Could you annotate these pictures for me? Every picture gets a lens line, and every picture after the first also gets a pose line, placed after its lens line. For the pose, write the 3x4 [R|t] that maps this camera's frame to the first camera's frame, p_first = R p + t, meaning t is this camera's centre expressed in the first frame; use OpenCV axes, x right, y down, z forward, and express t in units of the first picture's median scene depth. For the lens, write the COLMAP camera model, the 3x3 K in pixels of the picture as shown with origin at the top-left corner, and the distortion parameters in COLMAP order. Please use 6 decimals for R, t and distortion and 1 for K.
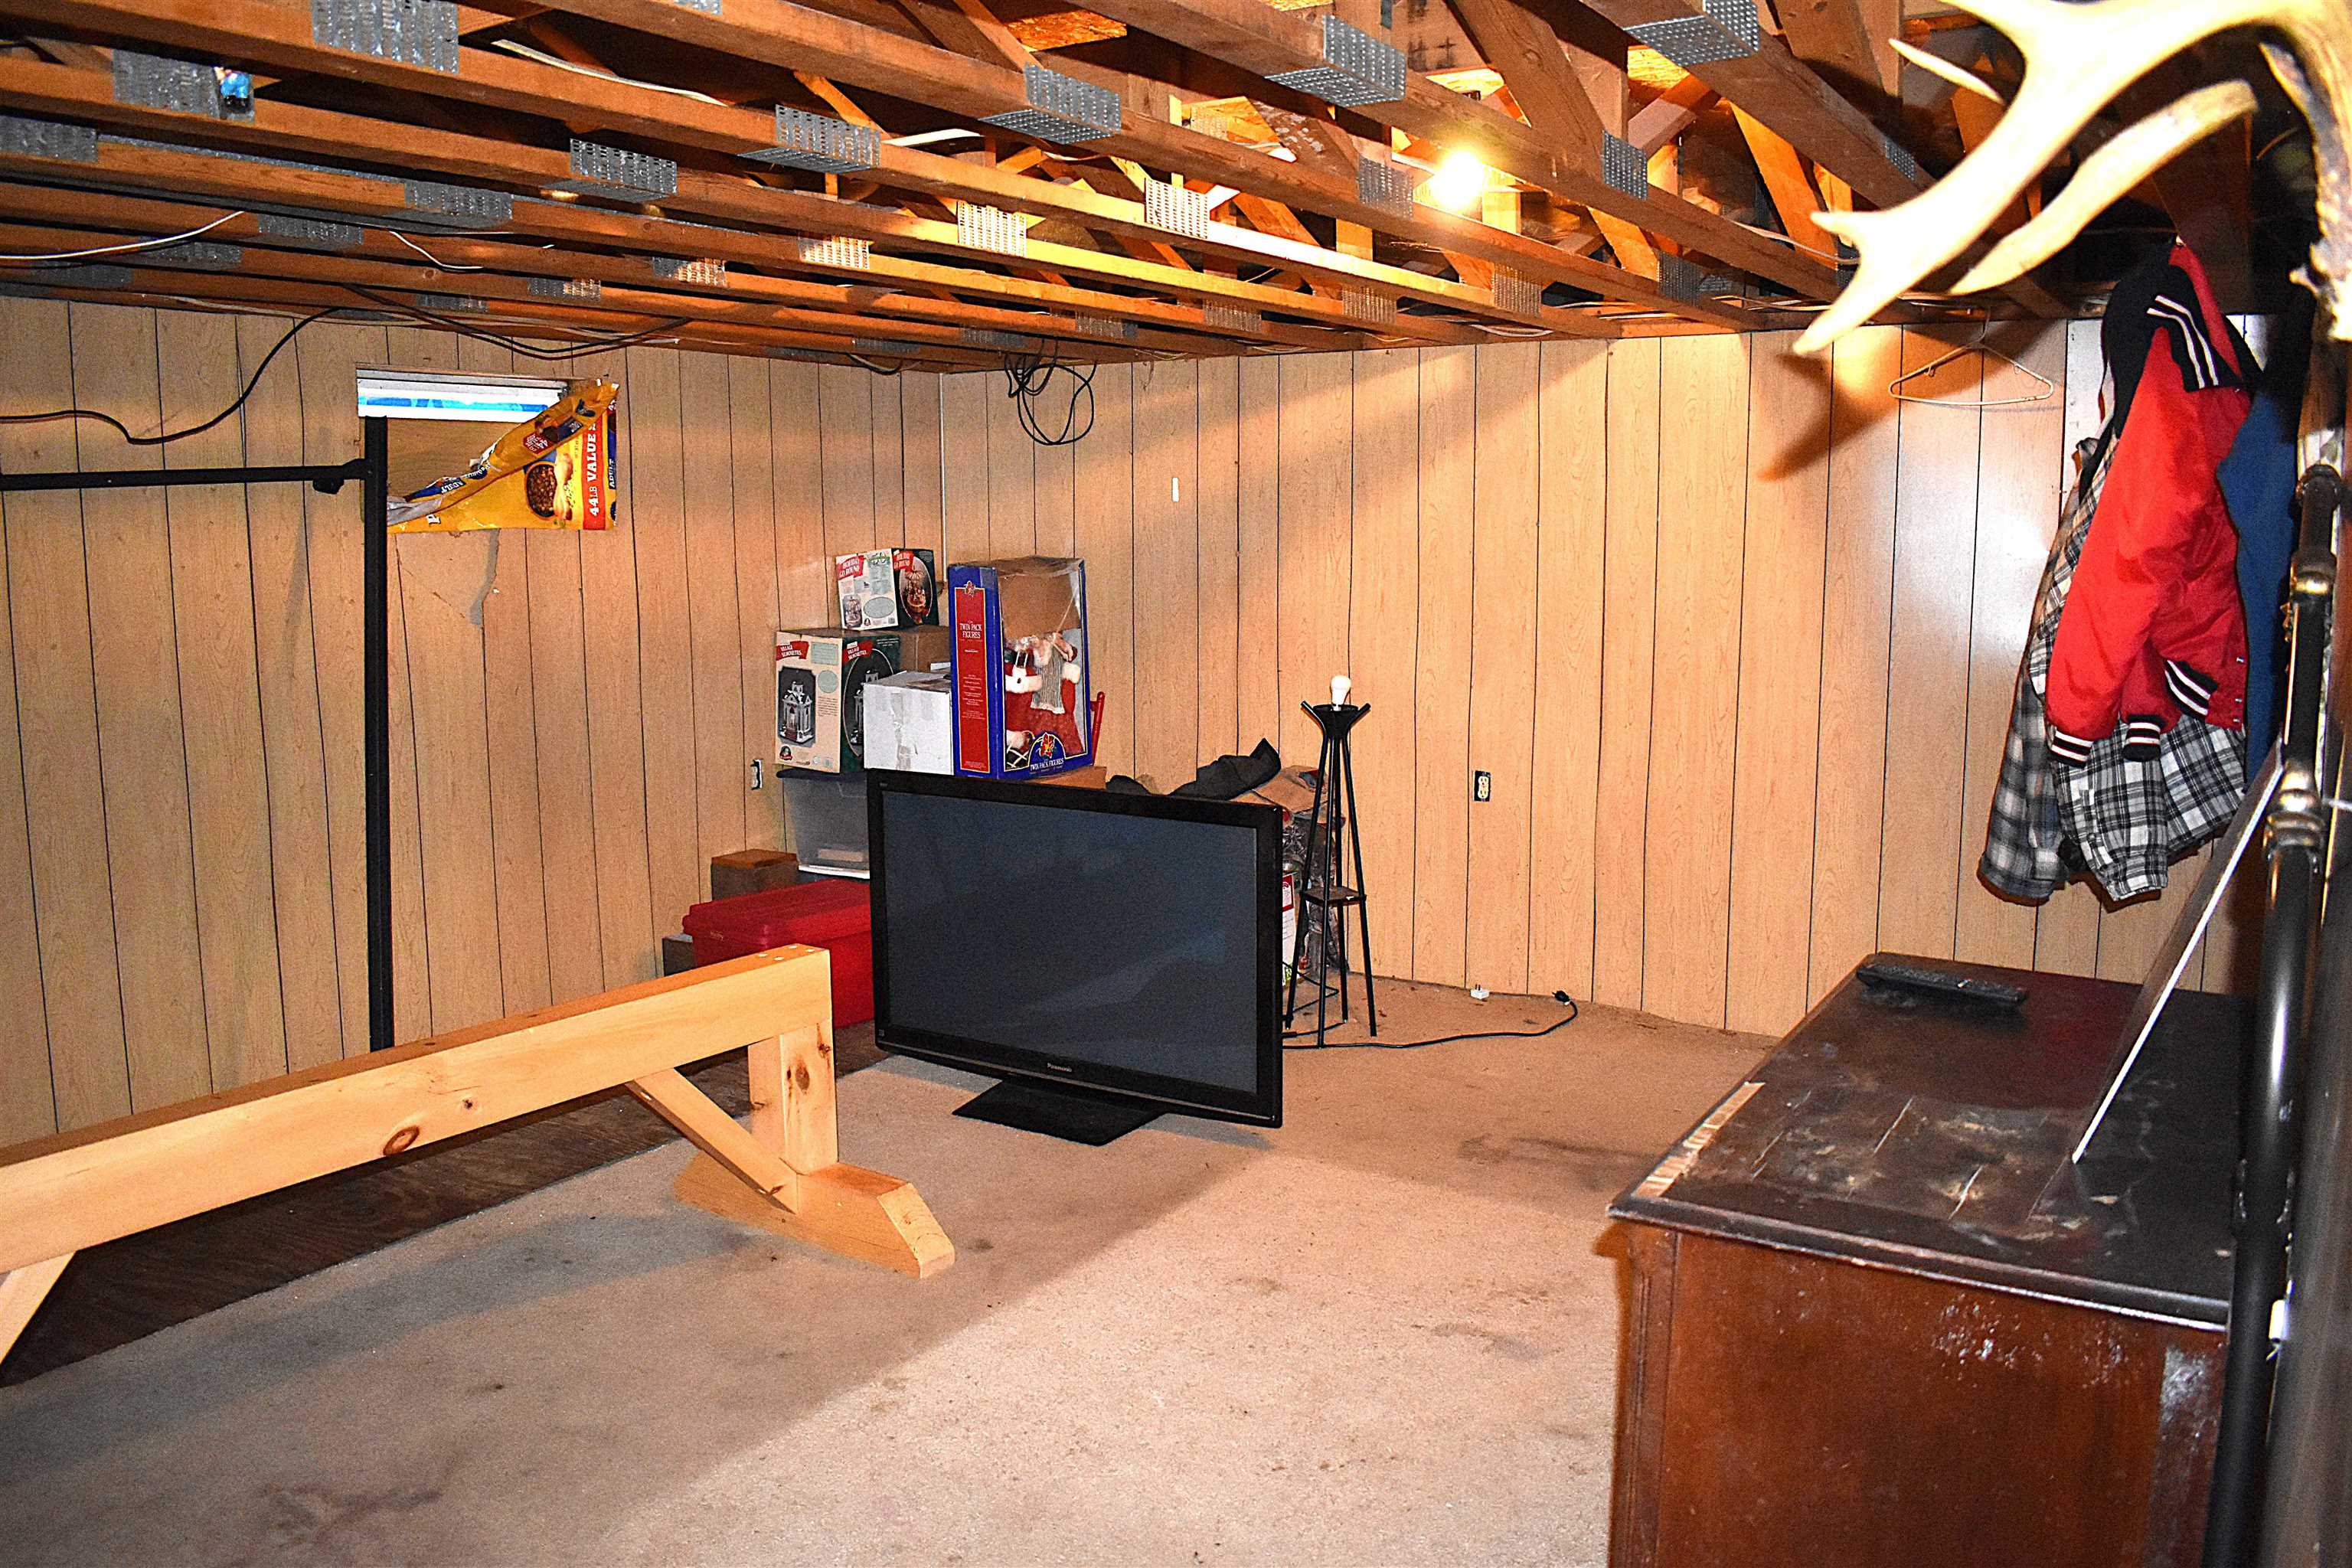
lens RADIAL K [[1842.4, 0, 1176.0], [0, 1842.4, 784.0], [0, 0, 1]] dist [-0.085895, 0.006632]
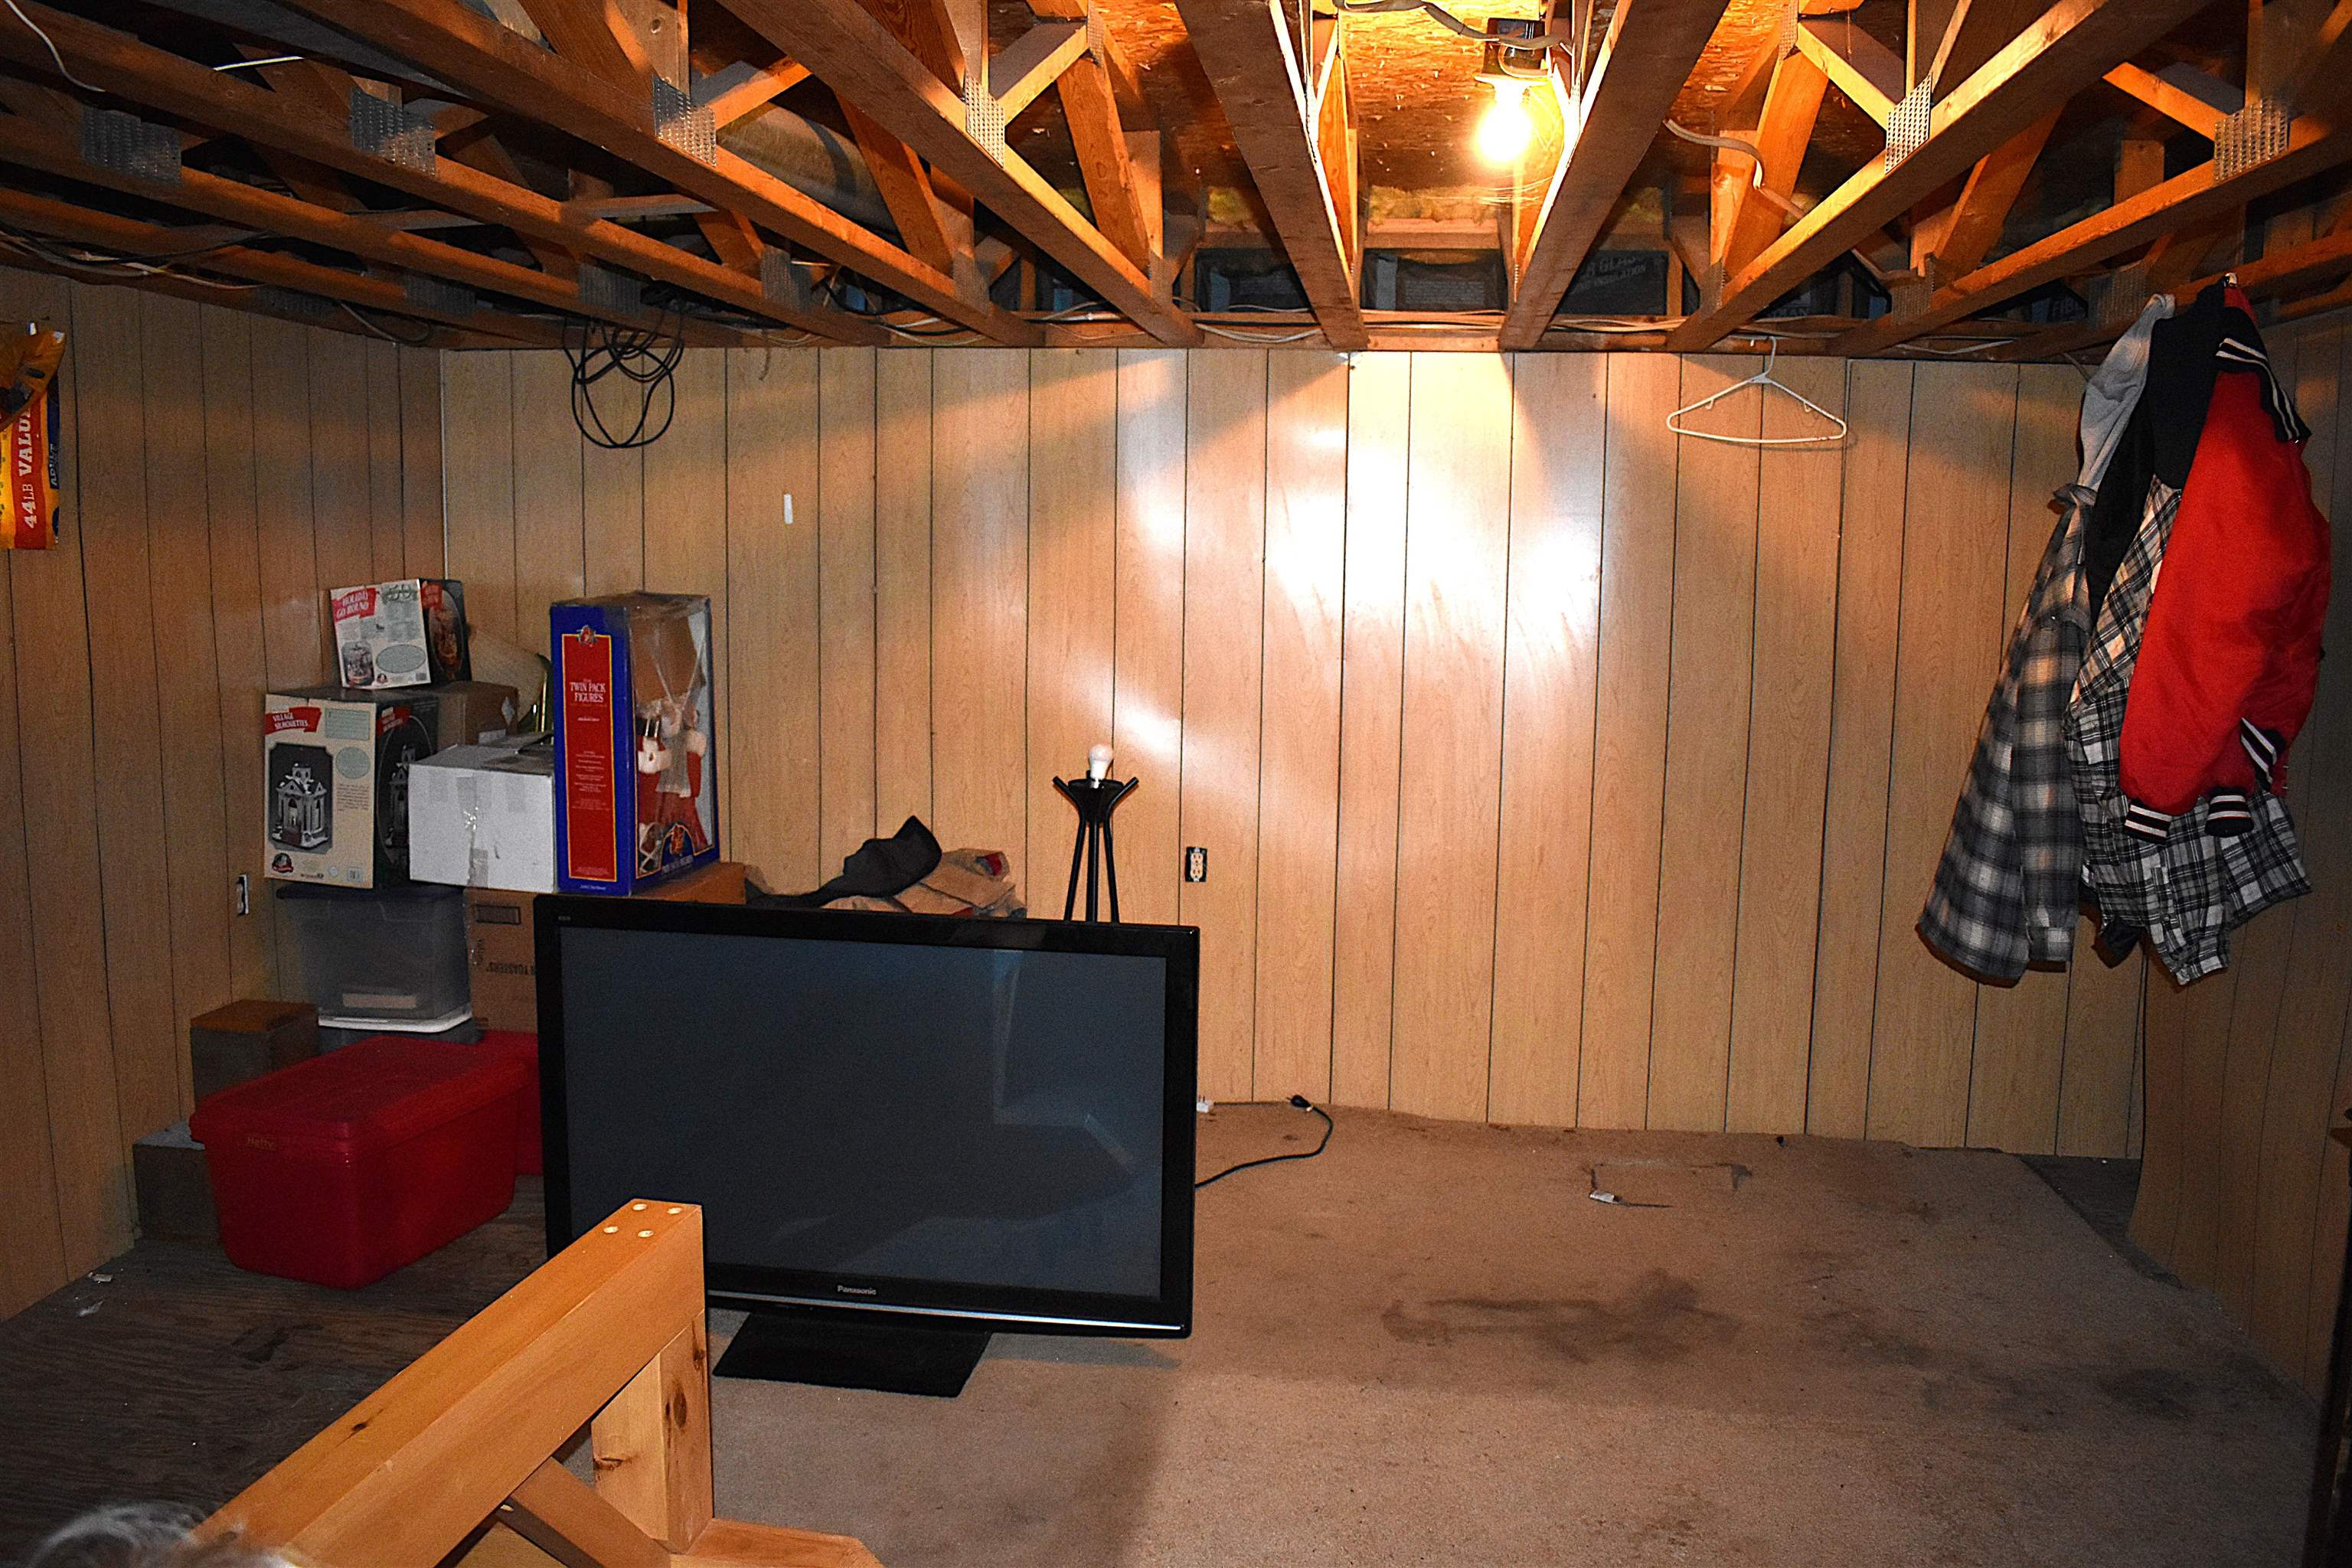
lens RADIAL K [[1842.4, 0, 1176.0], [0, 1842.4, 784.0], [0, 0, 1]] dist [-0.085895, 0.006632]
pose [[0.907144, -0.032899, 0.419533, -0.206063], [0.038424, 0.999250, -0.004723, -0.033454], [-0.419063, 0.020404, 0.907728, 0.229736]]
